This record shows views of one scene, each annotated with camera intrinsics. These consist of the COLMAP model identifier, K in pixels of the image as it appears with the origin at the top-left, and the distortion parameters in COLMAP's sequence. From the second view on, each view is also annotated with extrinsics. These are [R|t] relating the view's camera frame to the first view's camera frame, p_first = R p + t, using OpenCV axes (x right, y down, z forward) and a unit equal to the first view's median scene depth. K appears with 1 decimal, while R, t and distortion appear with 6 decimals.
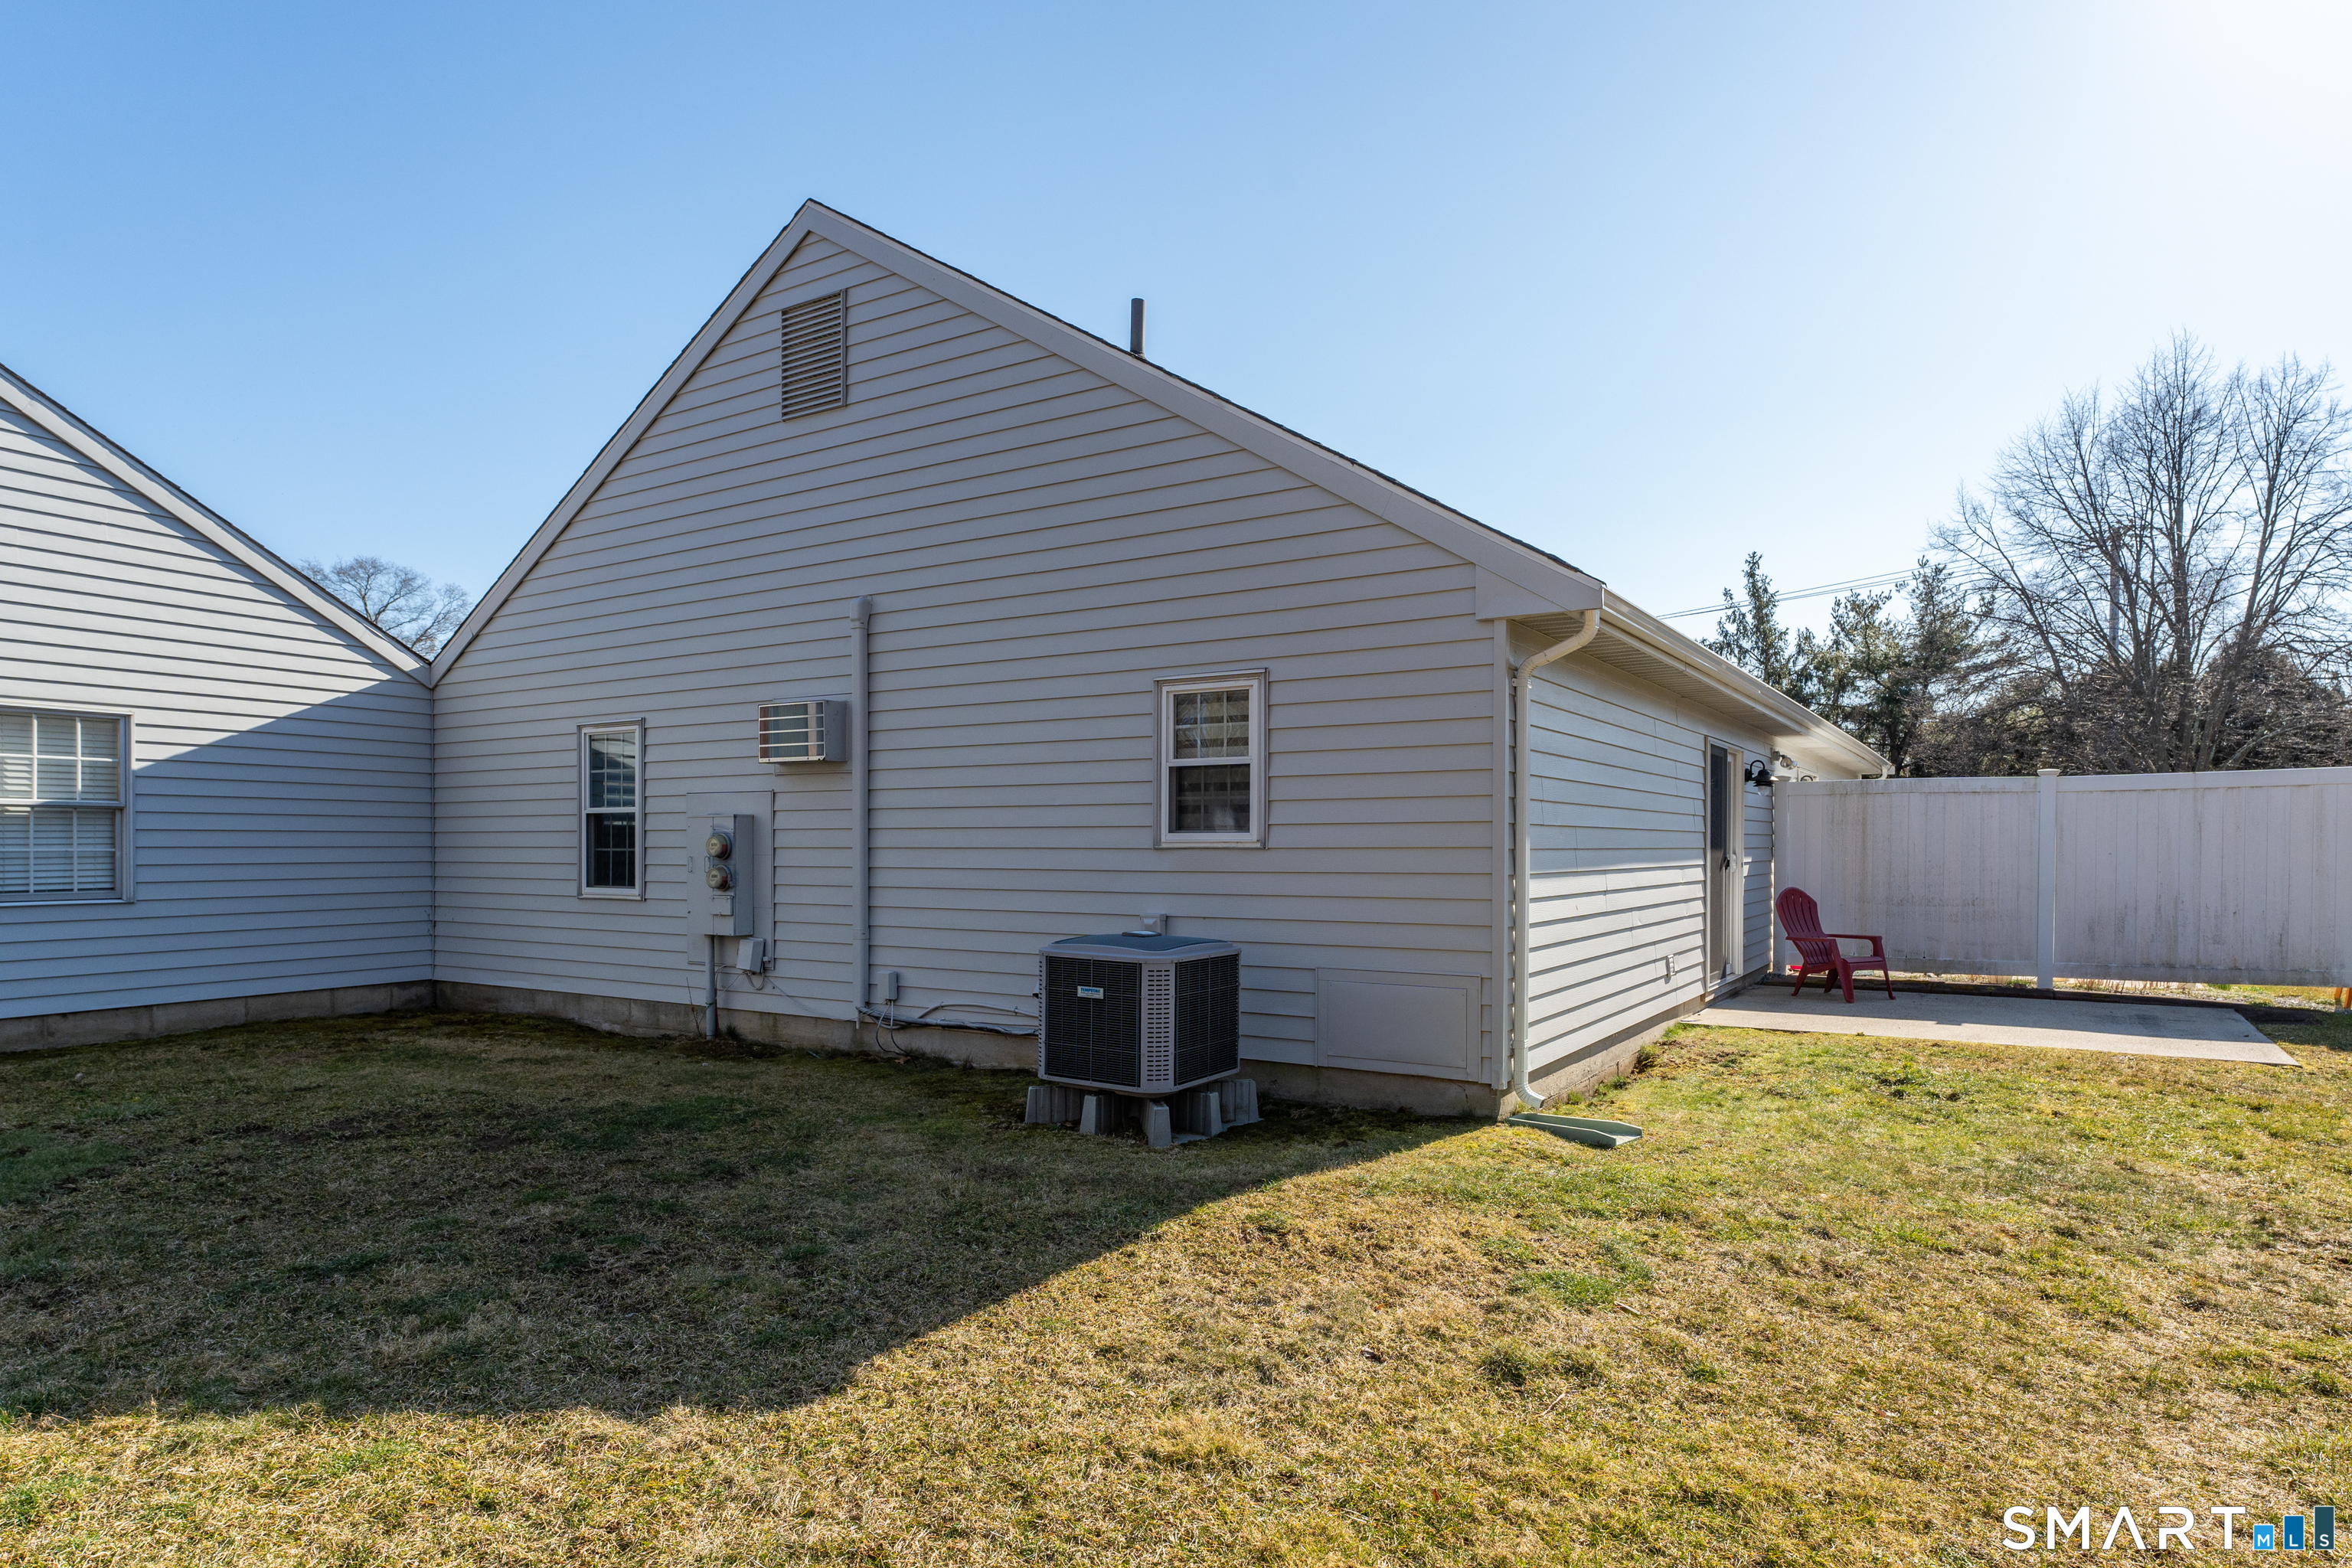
lens RADIAL K [[1083.7, 0, 1175.9], [0, 1083.7, 850.0], [0, 0, 1]] dist [-0.001459, -0.000142]
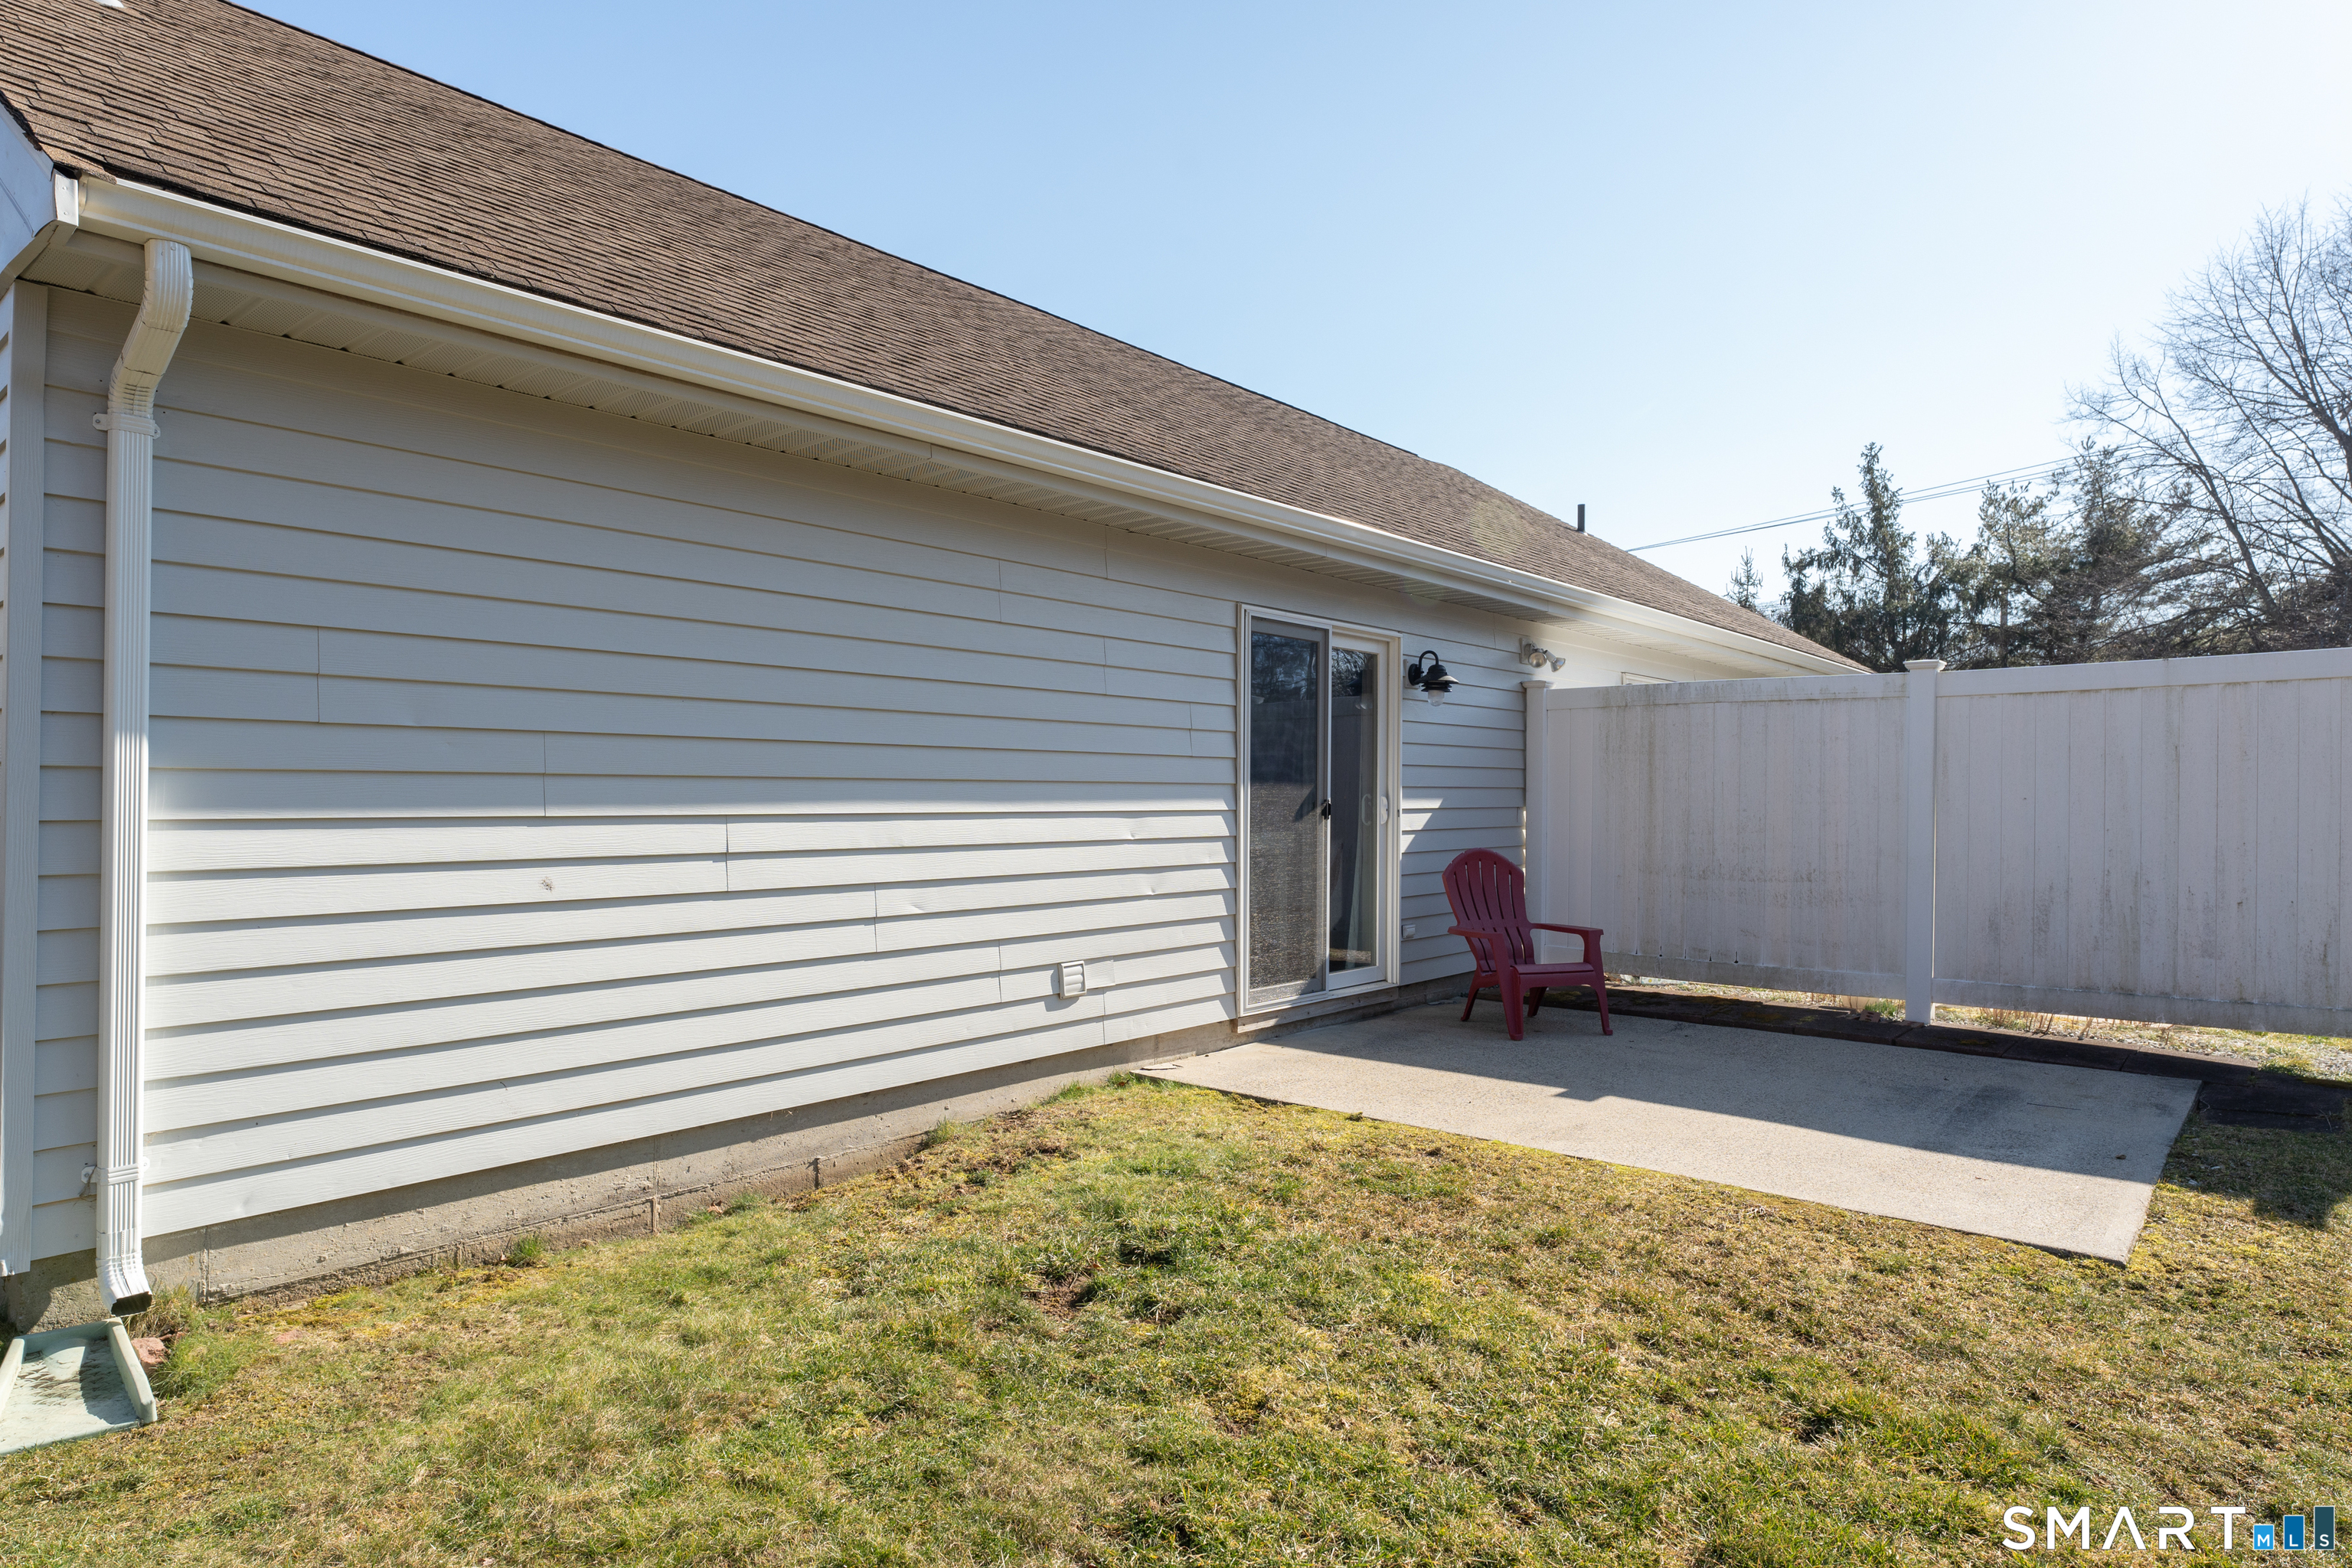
lens RADIAL K [[1106.8, 0, 1165.4], [0, 1106.8, 786.3], [0, 0, 1]] dist [-0.002241, -0.000062]
pose [[0.989482, 0.004227, -0.144594, 0.158837], [-0.005811, 0.999928, -0.010535, 0.001866], [0.144539, 0.011264, 0.989435, 0.108542]]
